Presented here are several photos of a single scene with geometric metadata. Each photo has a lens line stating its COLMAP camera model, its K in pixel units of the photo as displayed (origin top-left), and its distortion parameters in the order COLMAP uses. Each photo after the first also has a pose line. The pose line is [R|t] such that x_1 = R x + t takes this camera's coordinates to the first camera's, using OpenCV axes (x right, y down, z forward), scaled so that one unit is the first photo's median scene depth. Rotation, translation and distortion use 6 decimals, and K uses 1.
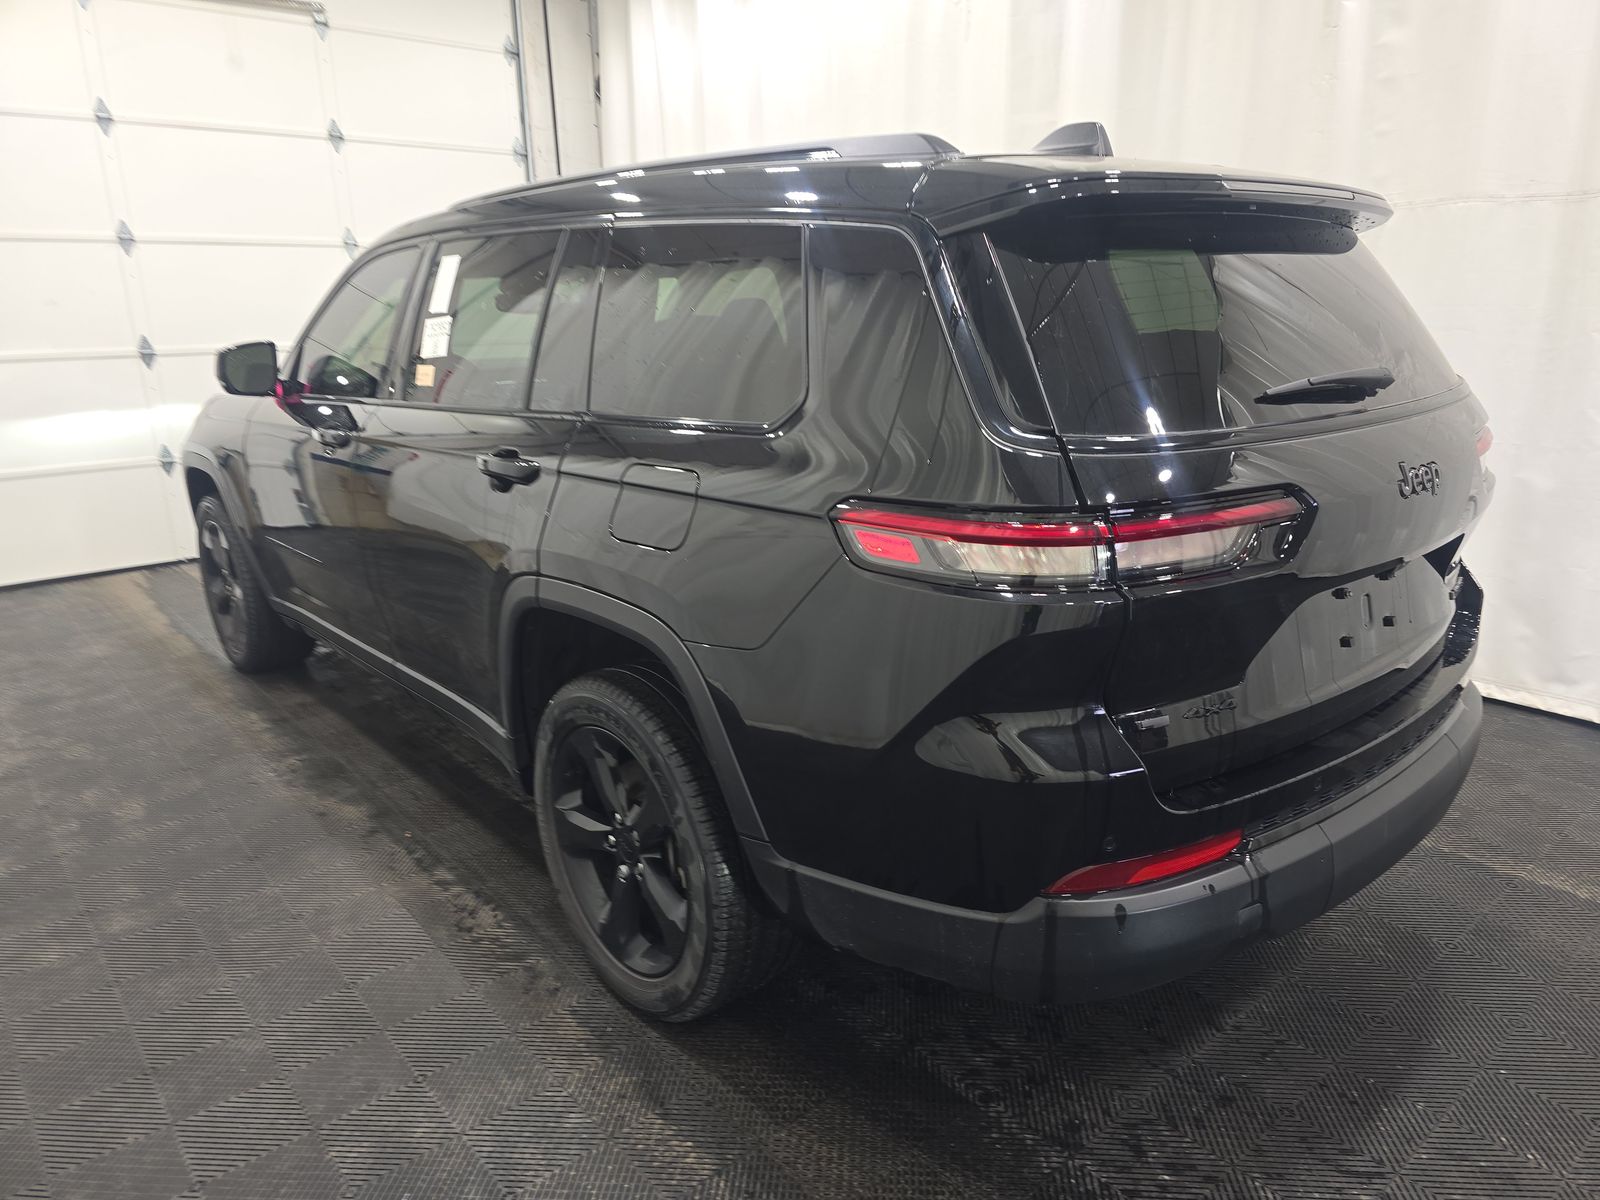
lens RADIAL K [[1091.0, 0, 802.2], [0, 1091.0, 594.4], [0, 0, 1]] dist [0.058629, -0.000221]
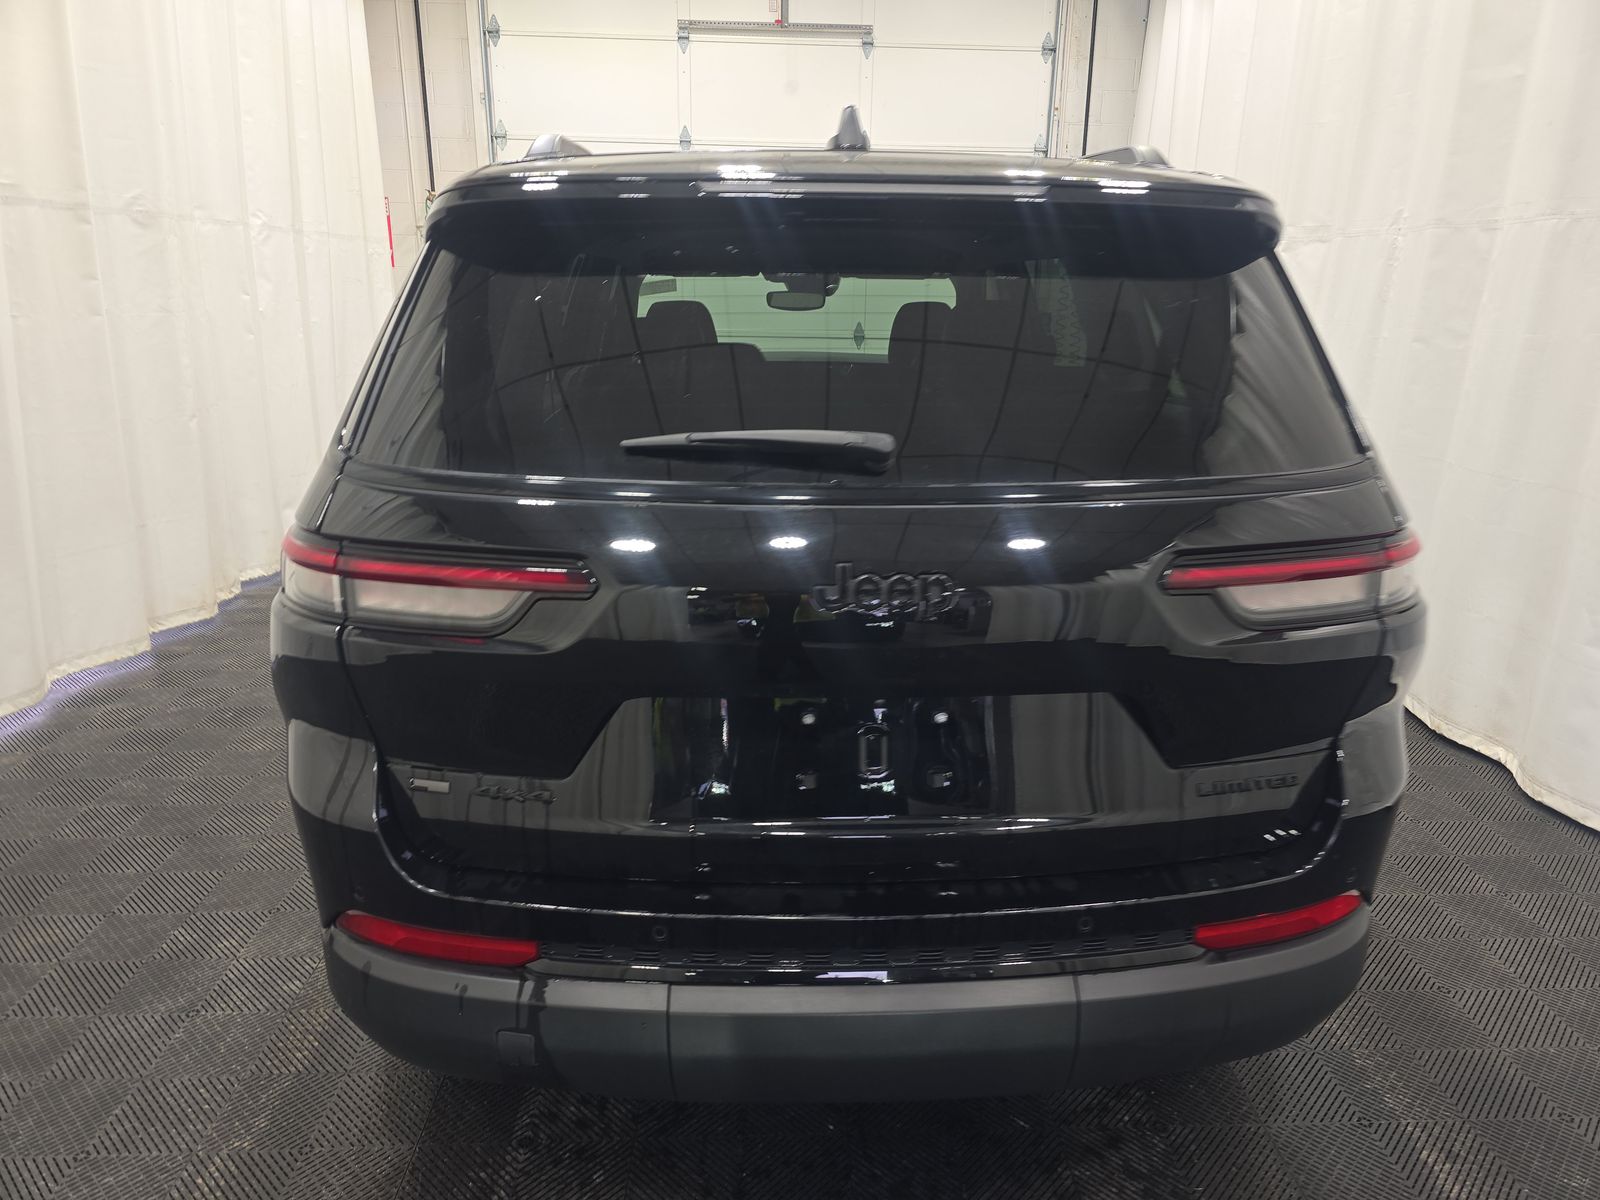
lens RADIAL K [[1091.0, 0, 798.8], [0, 1091.0, 599.2], [0, 0, 1]] dist [0.058629, -0.000221]
pose [[0.779267, 0.207111, -0.591480, 0.417515], [-0.202714, 0.976376, 0.074812, -0.063814], [0.593001, 0.061603, 0.802842, 0.173684]]
